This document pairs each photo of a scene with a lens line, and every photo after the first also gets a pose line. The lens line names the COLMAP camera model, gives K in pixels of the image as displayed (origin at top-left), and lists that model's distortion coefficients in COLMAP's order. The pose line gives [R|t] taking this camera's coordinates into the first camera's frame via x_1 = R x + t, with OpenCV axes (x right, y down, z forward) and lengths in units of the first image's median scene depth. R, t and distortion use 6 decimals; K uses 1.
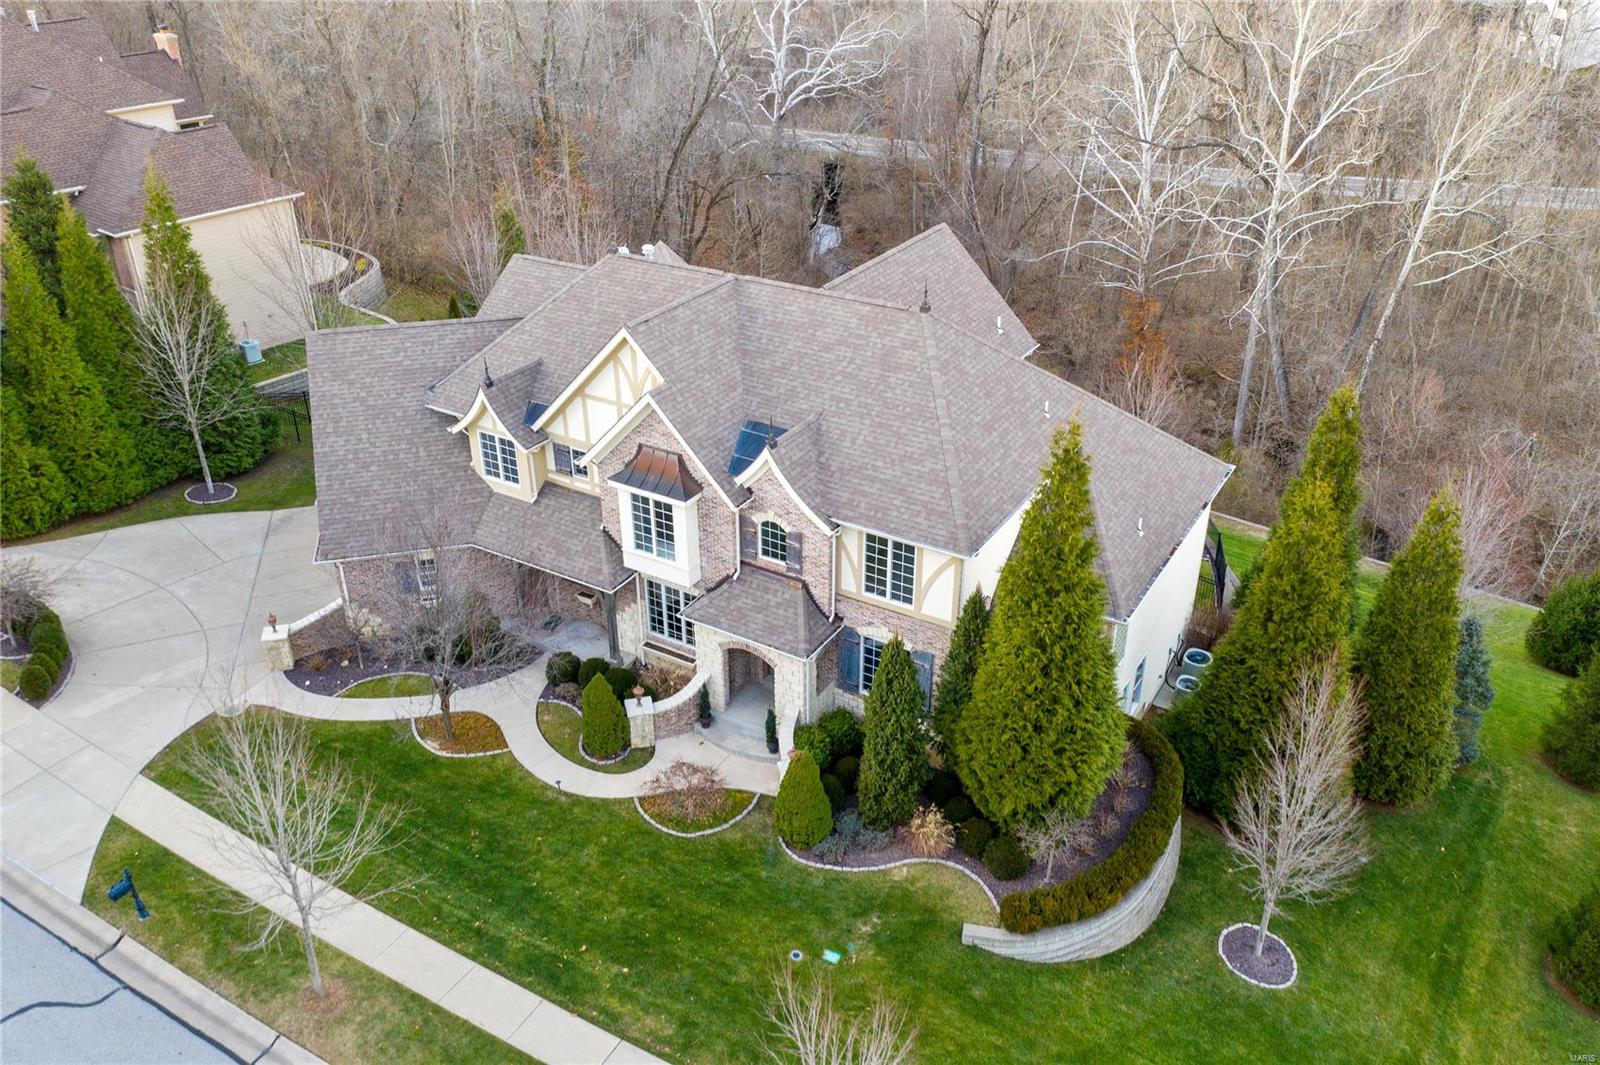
lens RADIAL K [[1264.4, 0, 800.0], [0, 1264.4, 532.5], [0, 0, 1]] dist [-0.035385, 0.003360]
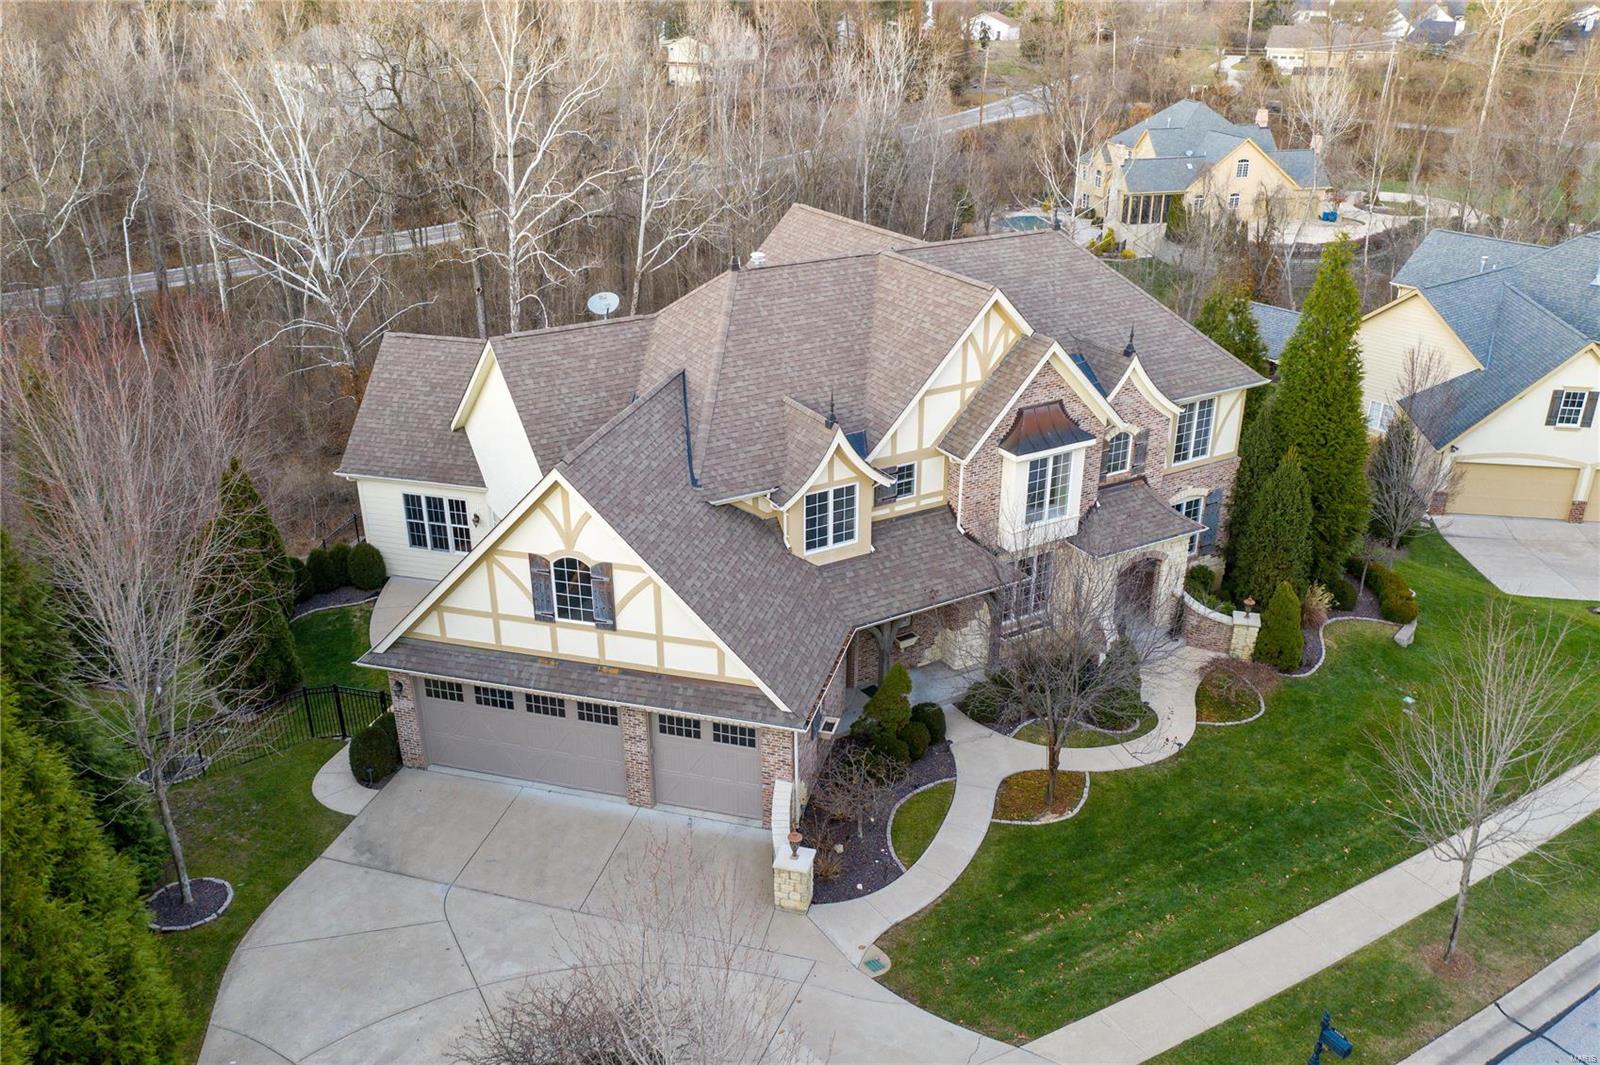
lens RADIAL K [[1264.4, 0, 800.0], [0, 1264.4, 532.5], [0, 0, 1]] dist [-0.035385, 0.003360]
pose [[0.484315, -0.356587, 0.798927, -0.913446], [0.430120, 0.892240, 0.137493, -0.173162], [-0.761863, 0.277045, 0.585500, 0.556677]]
